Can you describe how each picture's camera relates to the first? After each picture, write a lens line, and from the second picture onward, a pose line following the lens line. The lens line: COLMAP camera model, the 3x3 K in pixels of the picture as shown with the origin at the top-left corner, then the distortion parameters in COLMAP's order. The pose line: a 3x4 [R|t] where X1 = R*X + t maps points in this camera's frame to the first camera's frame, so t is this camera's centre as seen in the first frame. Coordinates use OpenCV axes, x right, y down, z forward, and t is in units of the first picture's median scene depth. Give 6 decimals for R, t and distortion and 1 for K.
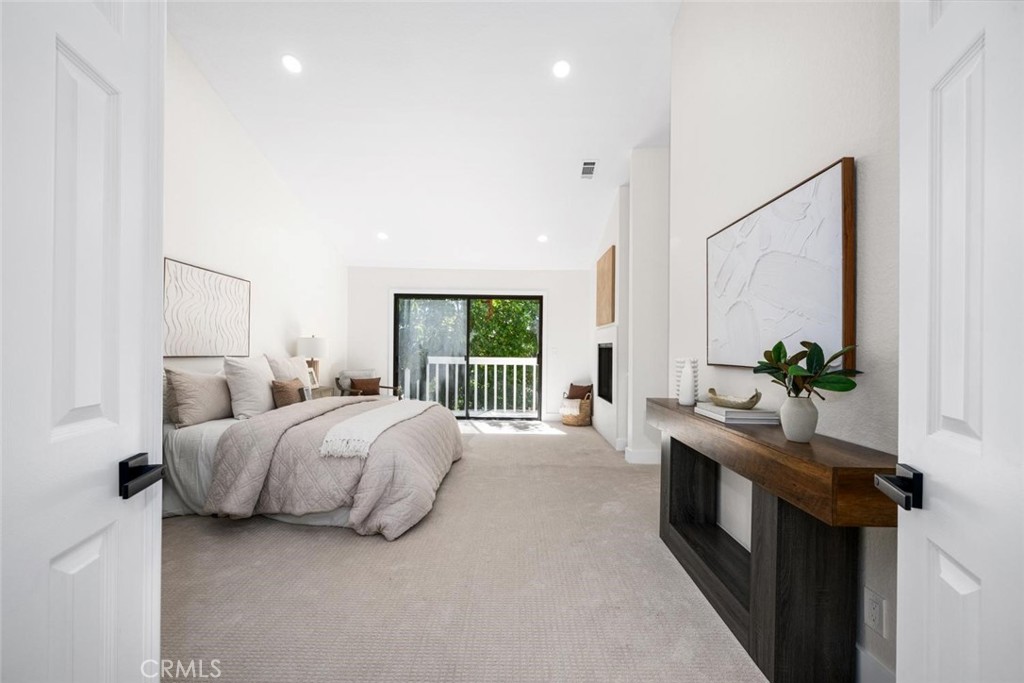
lens RADIAL K [[414.8, 0, 515.7], [0, 414.8, 343.4], [0, 0, 1]] dist [-0.000547, -0.000128]
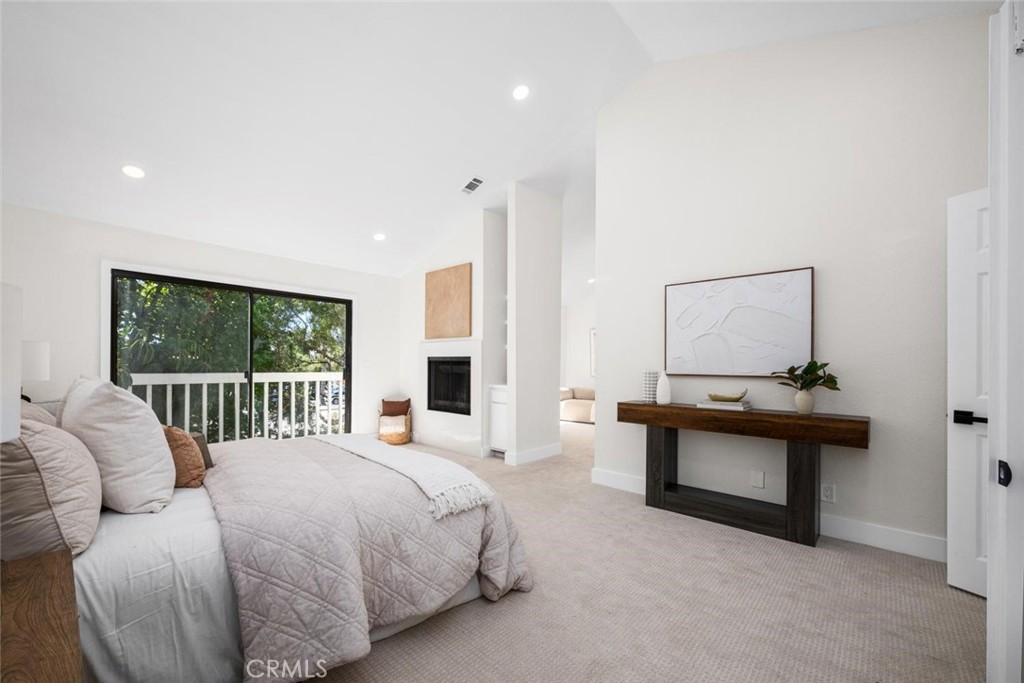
lens RADIAL K [[416.7, 0, 513.8], [0, 416.7, 357.7], [0, 0, 1]] dist [-0.002006, -0.000237]
pose [[0.652890, 0.007278, 0.757418, -0.433205], [-0.013250, 0.999911, 0.001814, -0.001407], [-0.757337, -0.011220, 0.652928, 0.209494]]
